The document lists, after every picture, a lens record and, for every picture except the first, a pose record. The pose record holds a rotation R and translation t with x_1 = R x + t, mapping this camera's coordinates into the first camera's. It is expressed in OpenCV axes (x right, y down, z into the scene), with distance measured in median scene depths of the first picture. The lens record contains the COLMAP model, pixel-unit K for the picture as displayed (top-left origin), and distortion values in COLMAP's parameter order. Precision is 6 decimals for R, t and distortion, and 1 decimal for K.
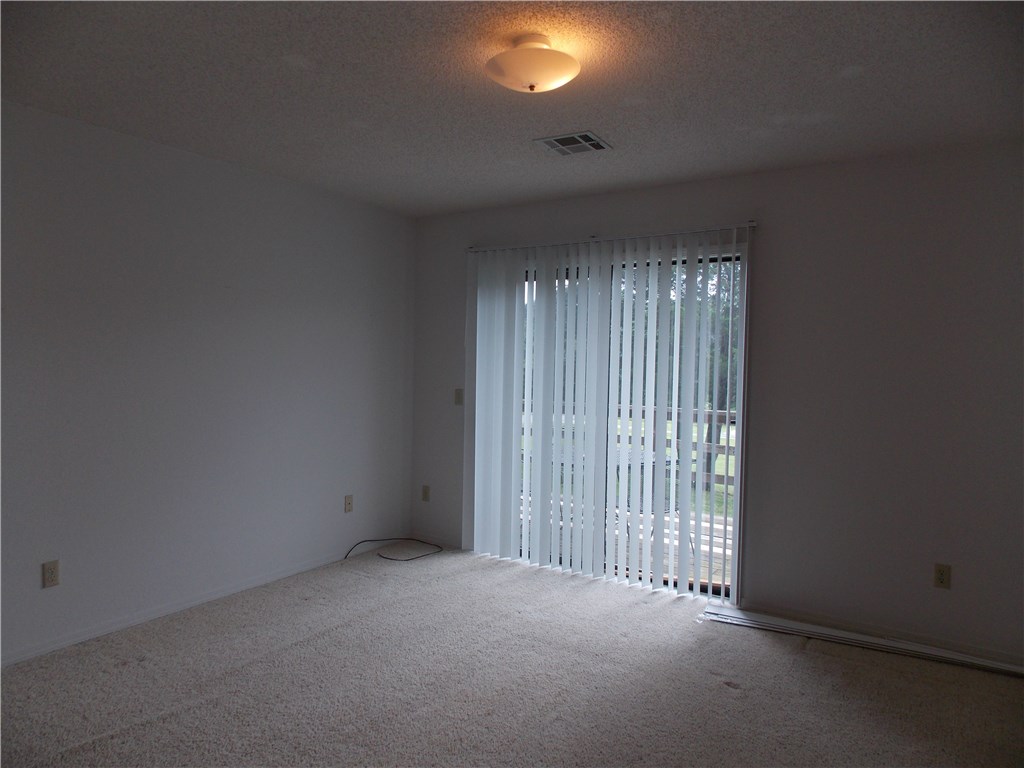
lens RADIAL K [[679.7, 0, 508.1], [0, 679.7, 377.8], [0, 0, 1]] dist [0.002399, 0.002114]
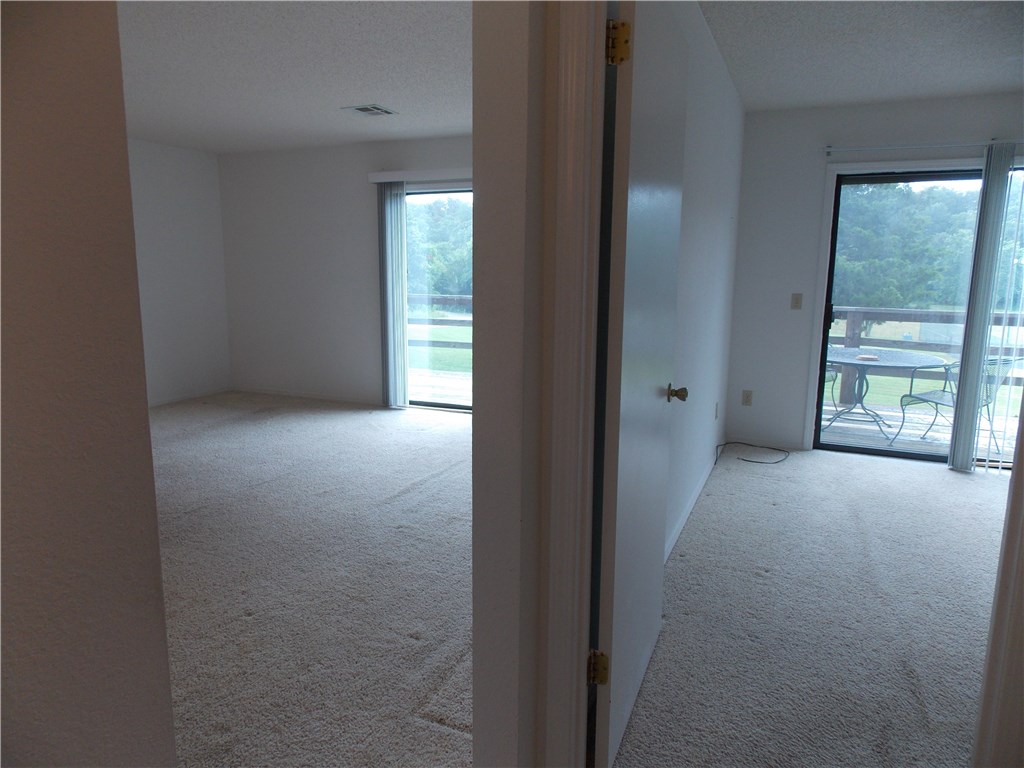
lens RADIAL K [[679.7, 0, 508.1], [0, 679.7, 377.8], [0, 0, 1]] dist [0.002399, 0.002114]
pose [[0.988234, -0.036648, 0.148492, -0.796721], [0.014518, 0.988962, 0.147458, -0.019243], [-0.152257, -0.143568, 0.977858, 0.082561]]
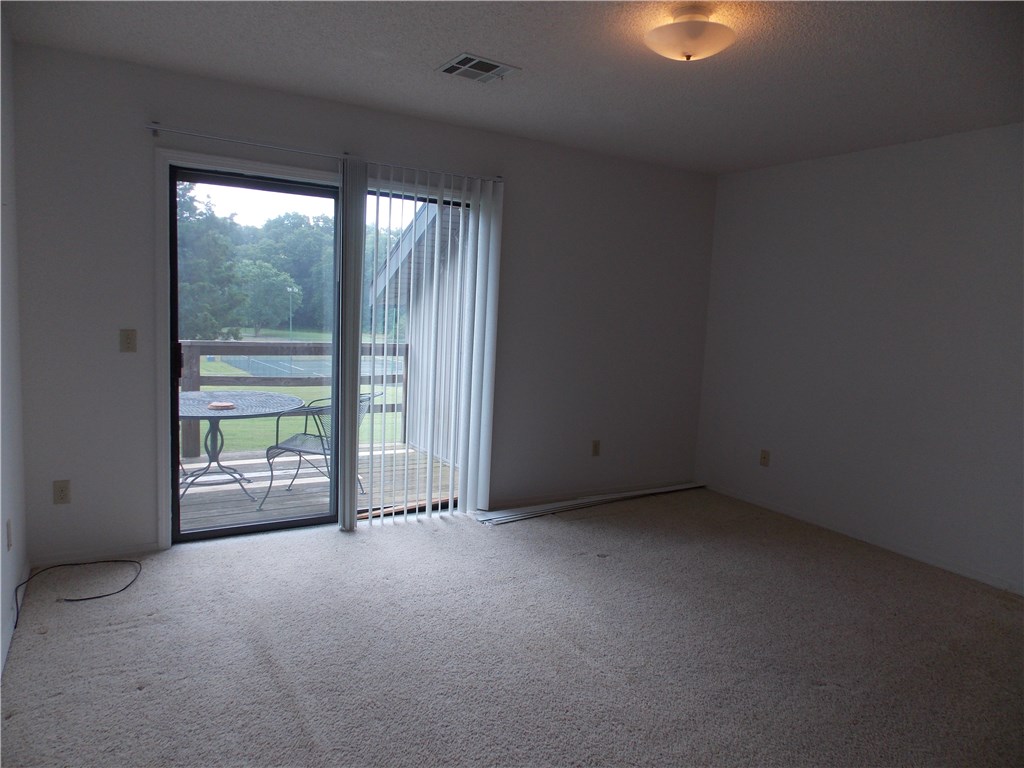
lens RADIAL K [[679.7, 0, 508.1], [0, 679.7, 377.8], [0, 0, 1]] dist [0.002399, 0.002114]
pose [[0.455680, -0.095795, 0.884974, -0.628722], [-0.015034, 0.993222, 0.115253, -0.025855], [-0.890017, -0.065823, 0.451151, 0.424906]]
